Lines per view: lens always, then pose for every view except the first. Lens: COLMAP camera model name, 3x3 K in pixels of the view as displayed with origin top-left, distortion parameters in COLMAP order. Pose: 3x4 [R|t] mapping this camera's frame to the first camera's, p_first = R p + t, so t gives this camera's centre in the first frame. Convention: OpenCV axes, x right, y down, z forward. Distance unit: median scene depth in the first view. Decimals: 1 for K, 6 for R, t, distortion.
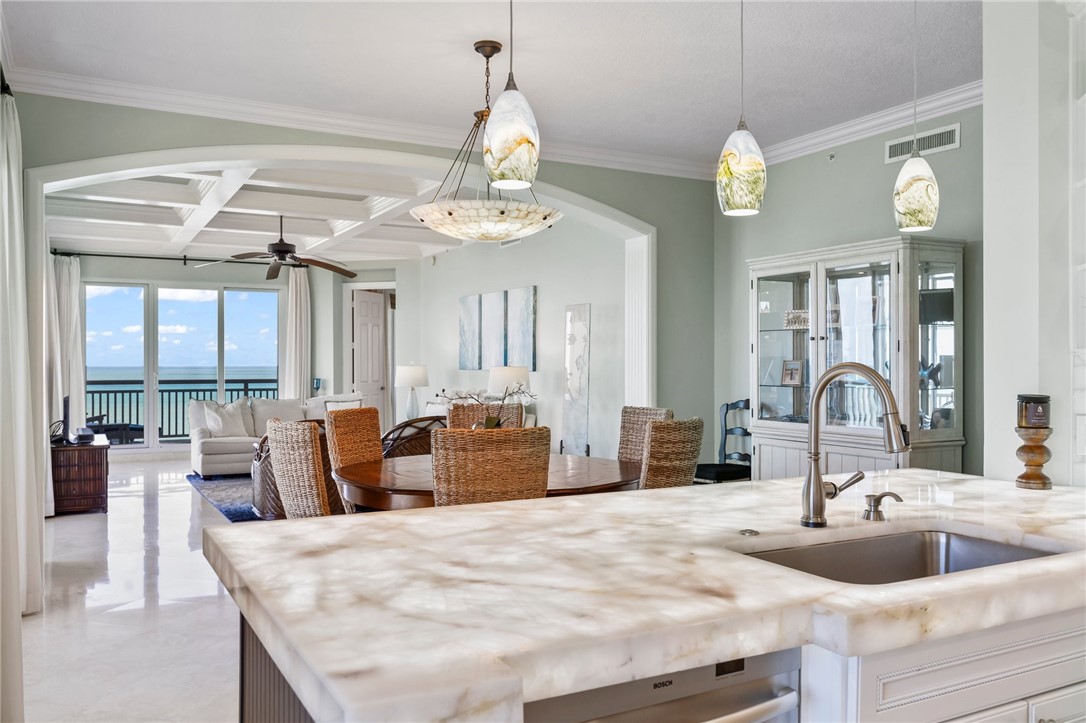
lens RADIAL K [[865.3, 0, 550.5], [0, 865.3, 359.3], [0, 0, 1]] dist [-0.000957, -0.005853]
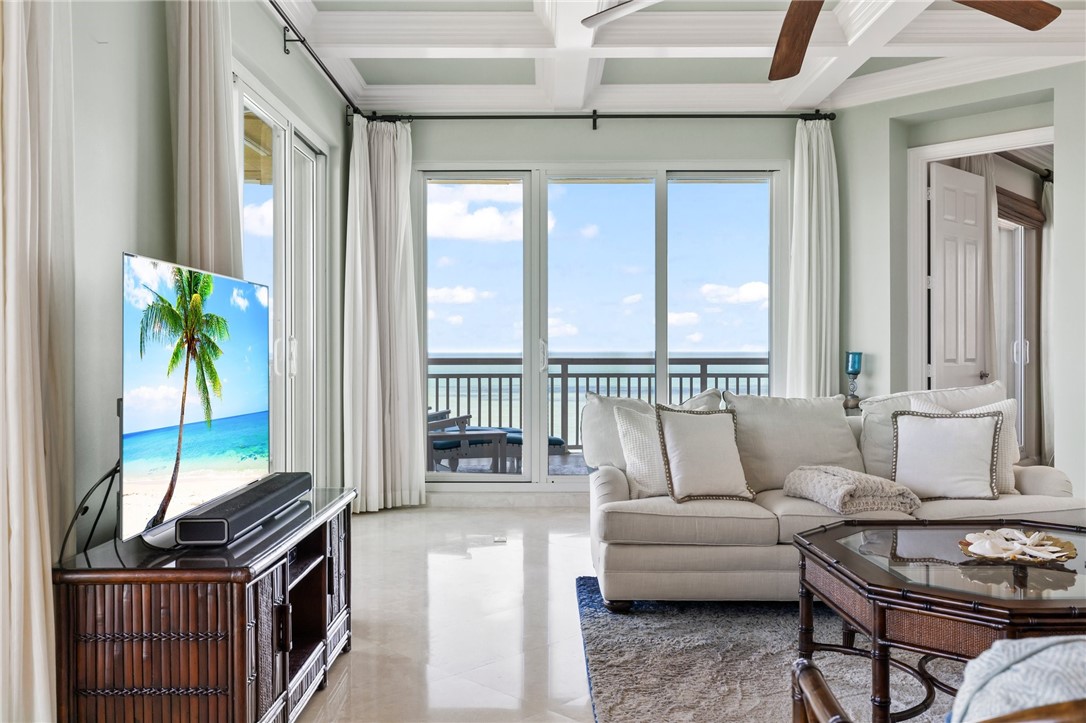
lens RADIAL K [[939.6, 0, 543.4], [0, 939.6, 367.6], [0, 0, 1]] dist [0.075617, -0.000322]
pose [[0.879234, 0.008015, -0.476323, -0.174106], [0.003018, 0.999745, 0.022392, 0.018411], [0.476381, -0.021125, 0.878985, 0.470440]]
